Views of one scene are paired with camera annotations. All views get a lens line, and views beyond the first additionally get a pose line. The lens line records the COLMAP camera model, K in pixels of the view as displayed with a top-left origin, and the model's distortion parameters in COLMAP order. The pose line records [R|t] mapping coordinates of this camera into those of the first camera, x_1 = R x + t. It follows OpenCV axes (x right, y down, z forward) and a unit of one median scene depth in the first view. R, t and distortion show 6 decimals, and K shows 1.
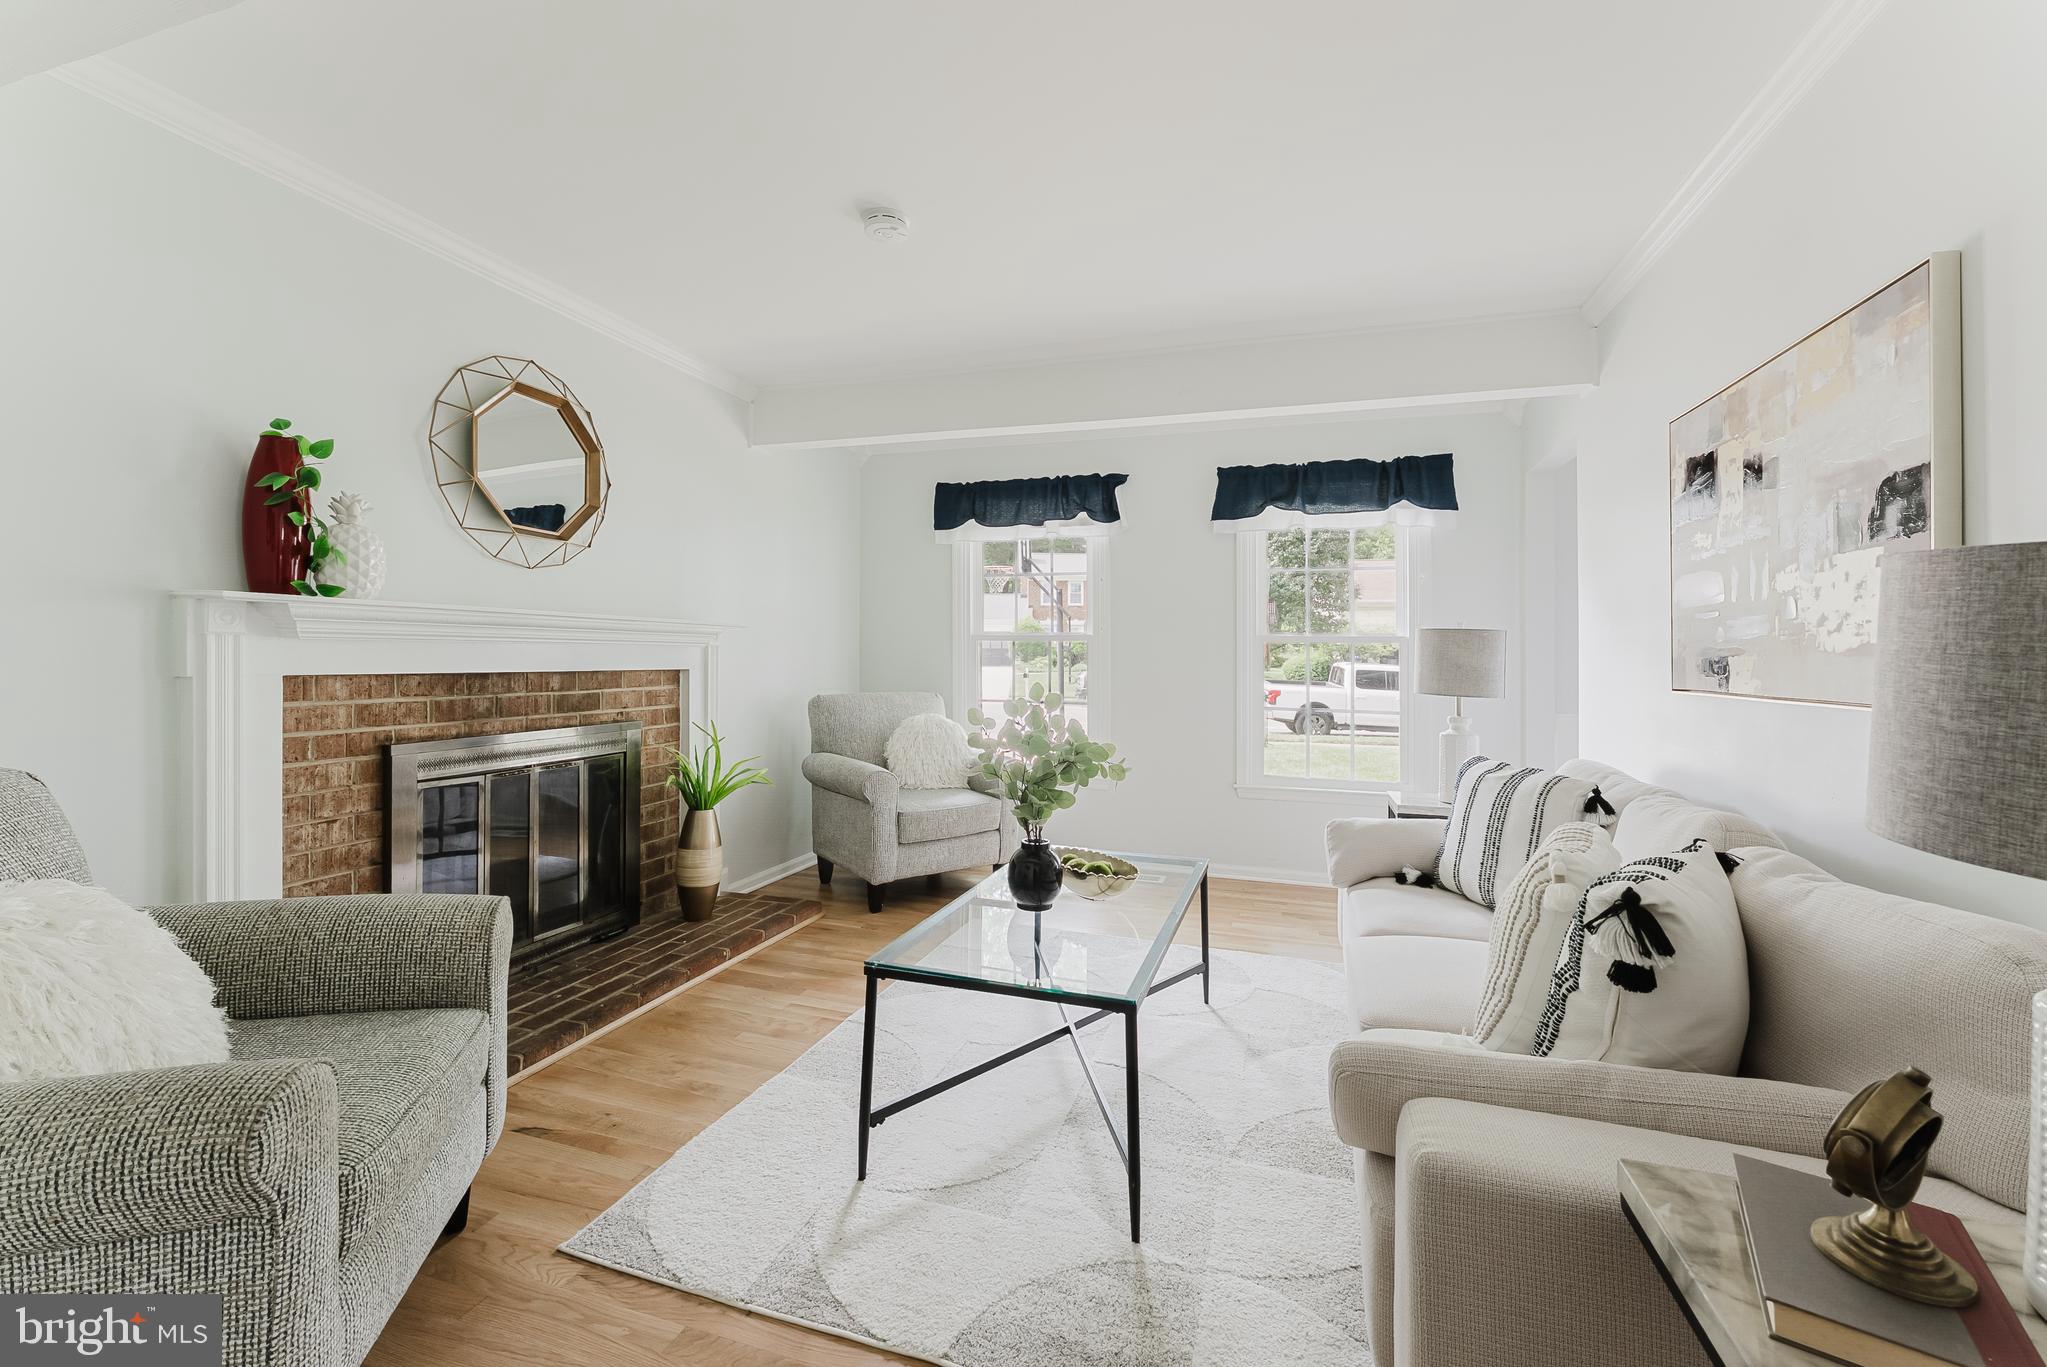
lens RADIAL K [[827.4, 0, 1044.8], [0, 827.4, 642.3], [0, 0, 1]] dist [0.000961, 0.000450]
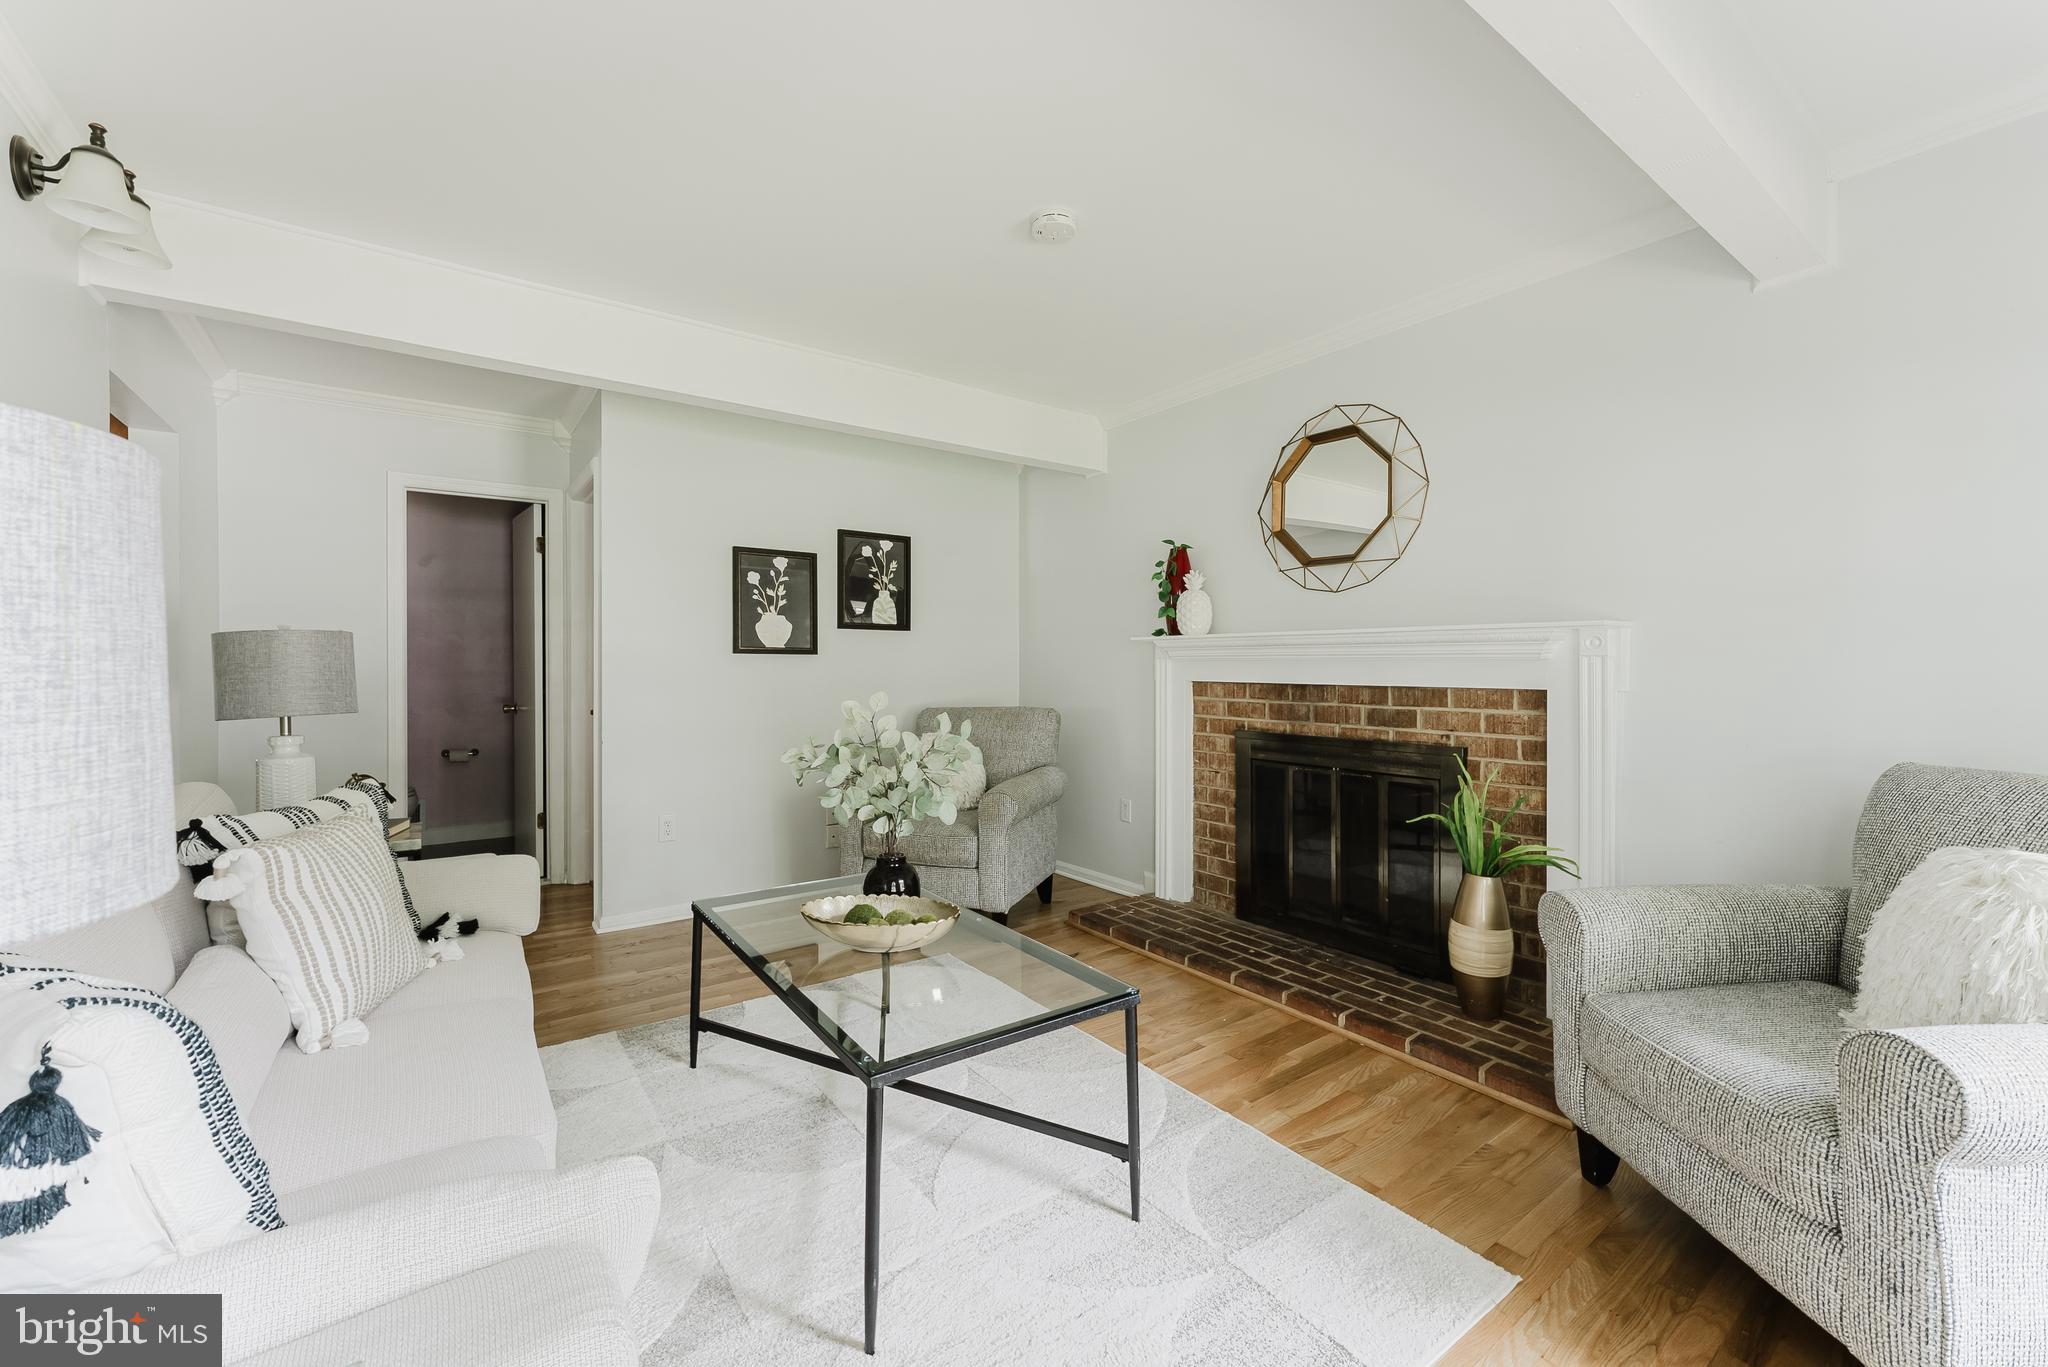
lens RADIAL K [[827.8, 0, 1030.5], [0, 827.8, 683.8], [0, 0, 1]] dist [0.000961, 0.000450]
pose [[-0.597930, 0.004018, -0.801538, 0.548106], [0.002943, 0.999992, 0.002818, 0.031549], [0.801543, -0.000674, -0.597937, 1.405540]]
